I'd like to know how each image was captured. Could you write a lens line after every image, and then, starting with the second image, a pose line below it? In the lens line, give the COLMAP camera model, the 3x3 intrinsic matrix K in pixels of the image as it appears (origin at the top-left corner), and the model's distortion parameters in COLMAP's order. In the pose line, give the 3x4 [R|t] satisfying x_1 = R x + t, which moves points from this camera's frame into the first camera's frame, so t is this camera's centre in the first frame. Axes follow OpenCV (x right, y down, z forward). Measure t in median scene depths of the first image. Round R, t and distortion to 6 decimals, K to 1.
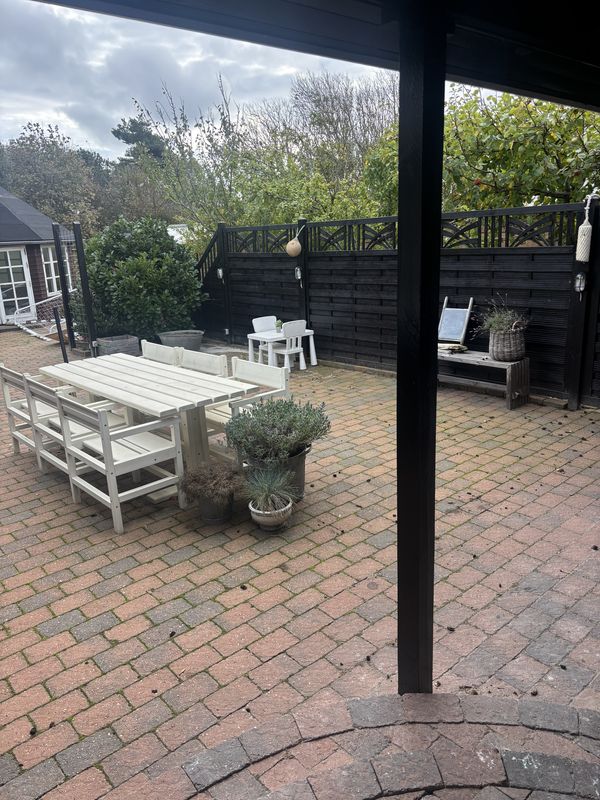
lens RADIAL K [[601.9, 0, 300.9], [0, 601.9, 400.0], [0, 0, 1]] dist [0.046743, -0.041302]
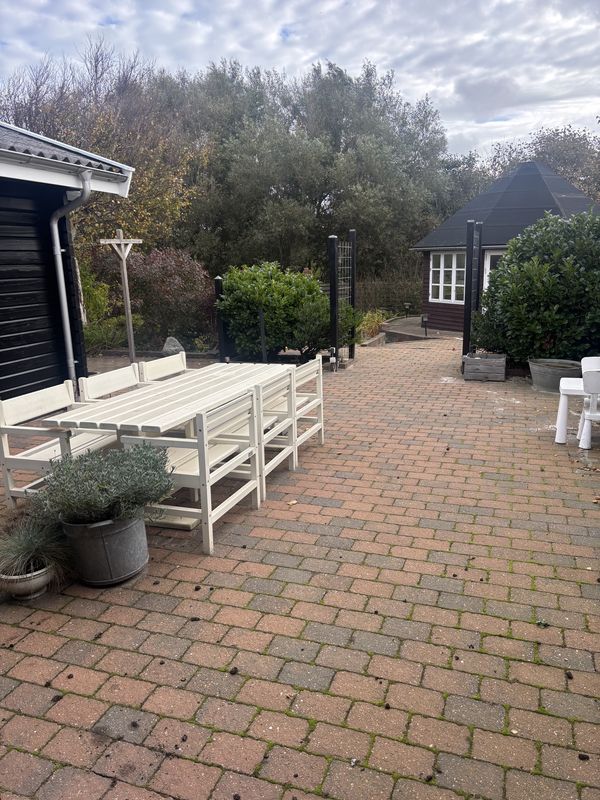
lens RADIAL K [[601.9, 0, 300.9], [0, 601.9, 400.0], [0, 0, 1]] dist [0.046743, -0.041302]
pose [[0.478671, 0.209302, -0.852682, 0.546152], [-0.221200, 0.968592, 0.113578, -0.152079], [0.849674, 0.134247, 0.509934, 0.621649]]
